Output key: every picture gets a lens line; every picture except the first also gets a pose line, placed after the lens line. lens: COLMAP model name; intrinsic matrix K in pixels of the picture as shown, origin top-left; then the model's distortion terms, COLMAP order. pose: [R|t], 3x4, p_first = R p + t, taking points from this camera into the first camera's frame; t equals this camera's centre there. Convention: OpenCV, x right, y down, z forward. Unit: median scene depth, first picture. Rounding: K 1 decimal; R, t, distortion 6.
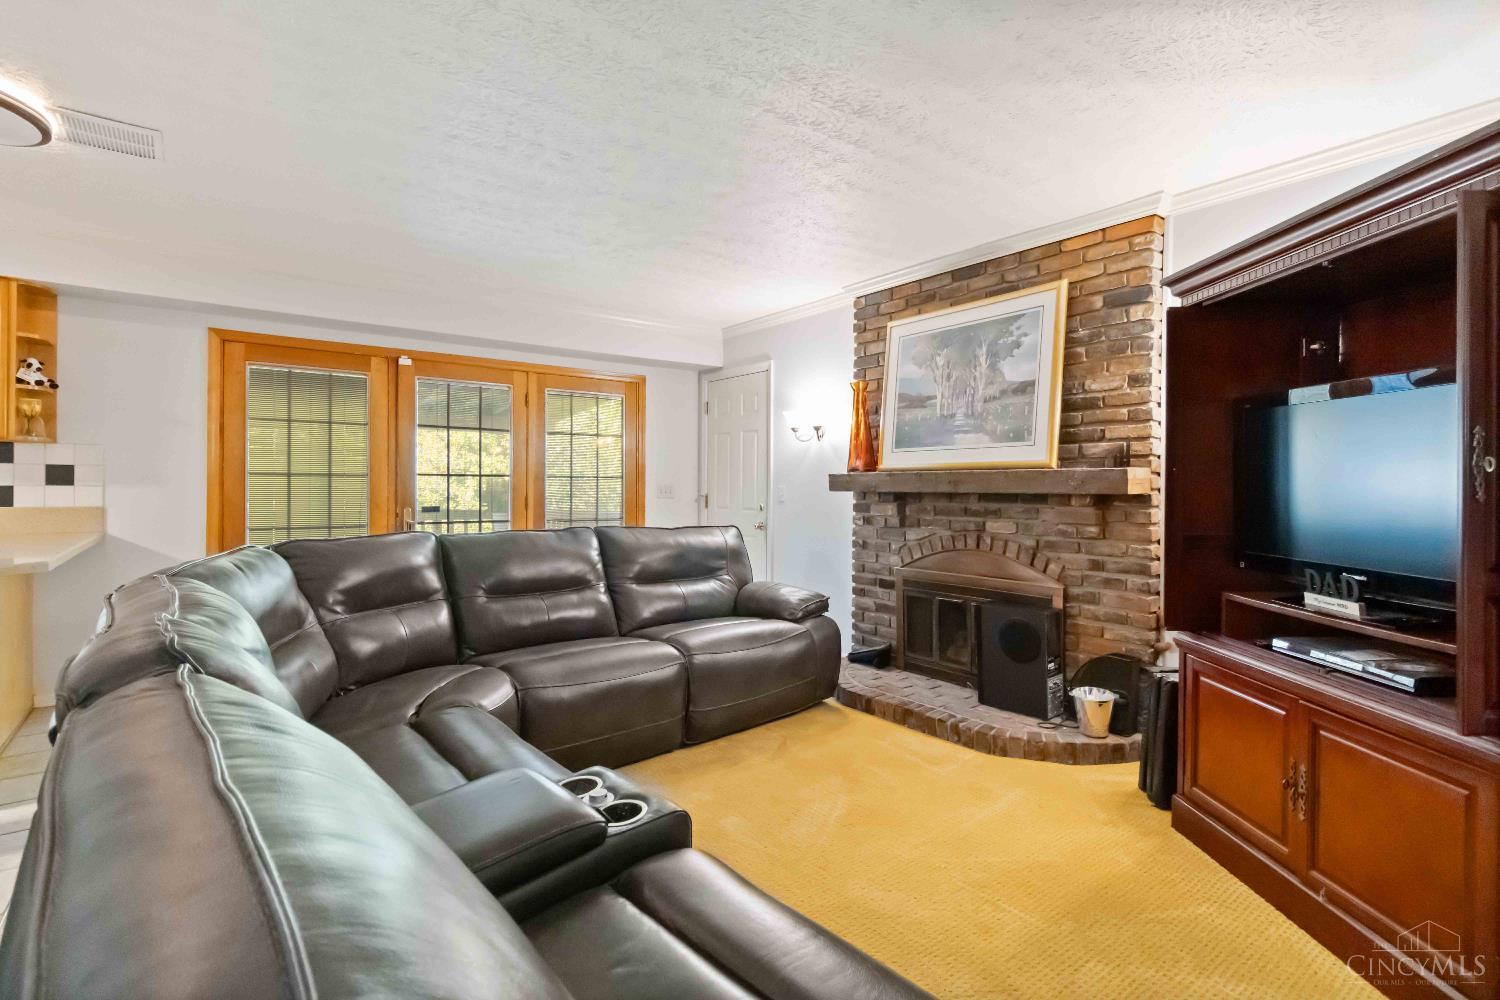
lens RADIAL K [[687.6, 0, 746.2], [0, 687.6, 481.0], [0, 0, 1]] dist [0.001067, 0.000079]
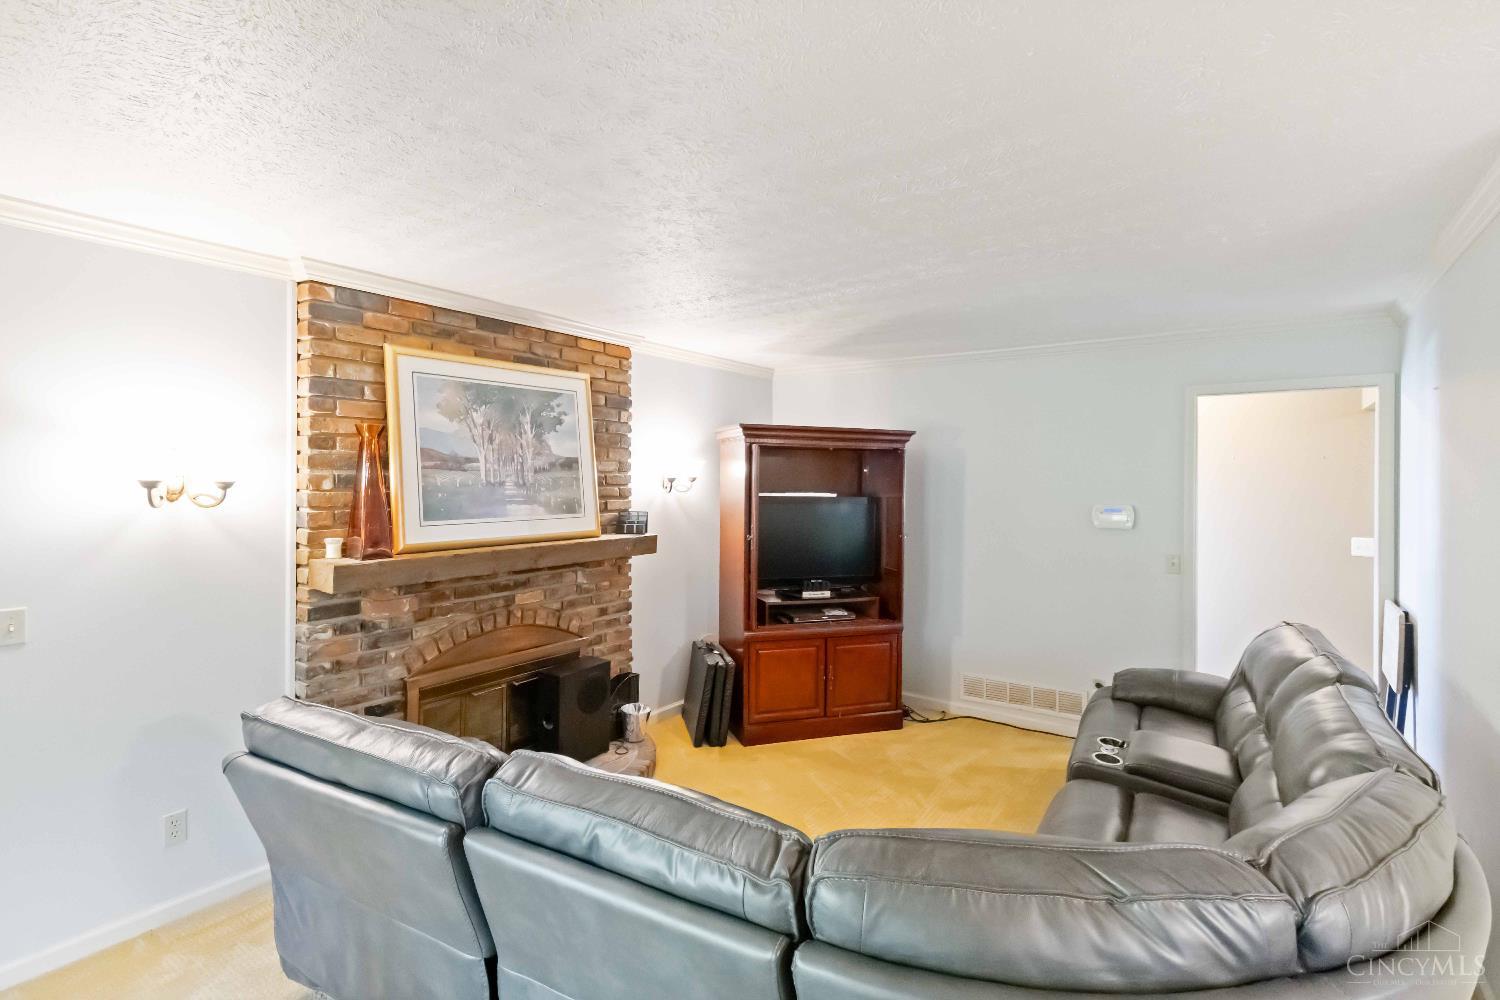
lens RADIAL K [[687.6, 0, 746.2], [0, 687.6, 481.0], [0, 0, 1]] dist [0.001067, 0.000079]
pose [[-0.261038, -0.008251, 0.965293, -0.667370], [-0.006463, 0.999956, 0.006799, -0.109140], [-0.965307, -0.004464, -0.261079, 0.944932]]
